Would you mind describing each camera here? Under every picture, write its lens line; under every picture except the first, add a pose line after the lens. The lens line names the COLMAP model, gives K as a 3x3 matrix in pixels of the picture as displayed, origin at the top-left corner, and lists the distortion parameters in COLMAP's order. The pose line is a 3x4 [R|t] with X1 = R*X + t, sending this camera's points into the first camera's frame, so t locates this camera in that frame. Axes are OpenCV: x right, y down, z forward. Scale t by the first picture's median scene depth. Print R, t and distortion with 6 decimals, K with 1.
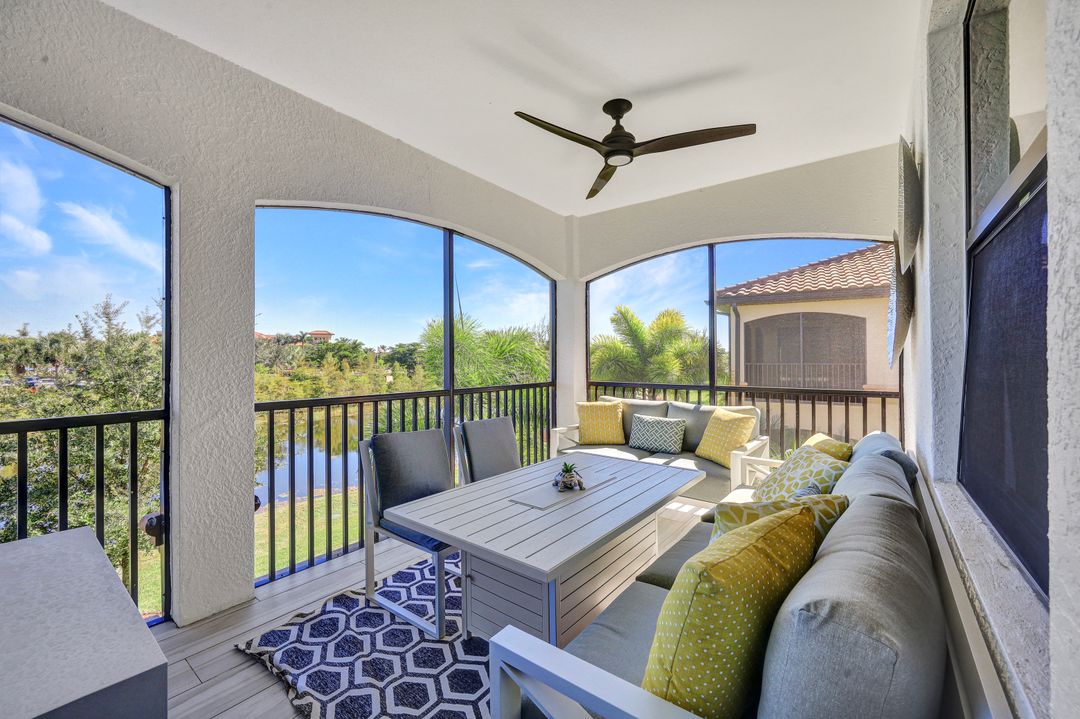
lens RADIAL K [[441.8, 0, 541.5], [0, 441.8, 356.3], [0, 0, 1]] dist [0.007296, 0.000111]
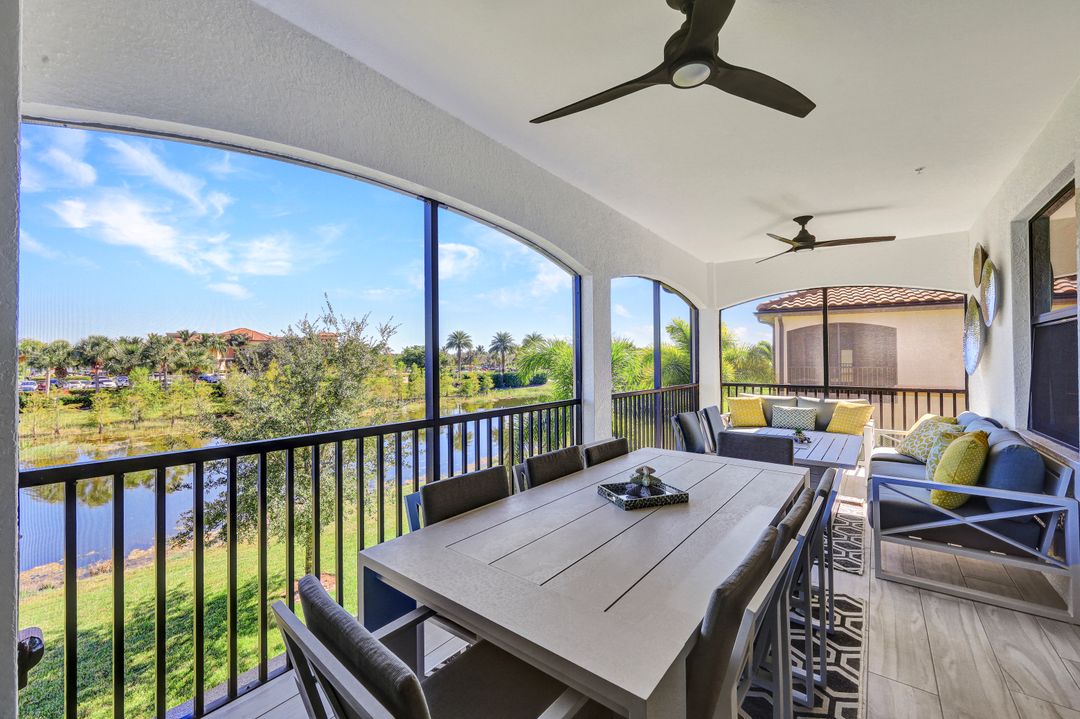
lens RADIAL K [[441.8, 0, 541.5], [0, 441.8, 356.3], [0, 0, 1]] dist [0.007296, 0.000111]
pose [[0.999990, -0.001394, 0.004136, -0.469320], [0.001400, 0.999998, -0.001623, -0.025017], [-0.004133, 0.001629, 0.999990, -0.380228]]
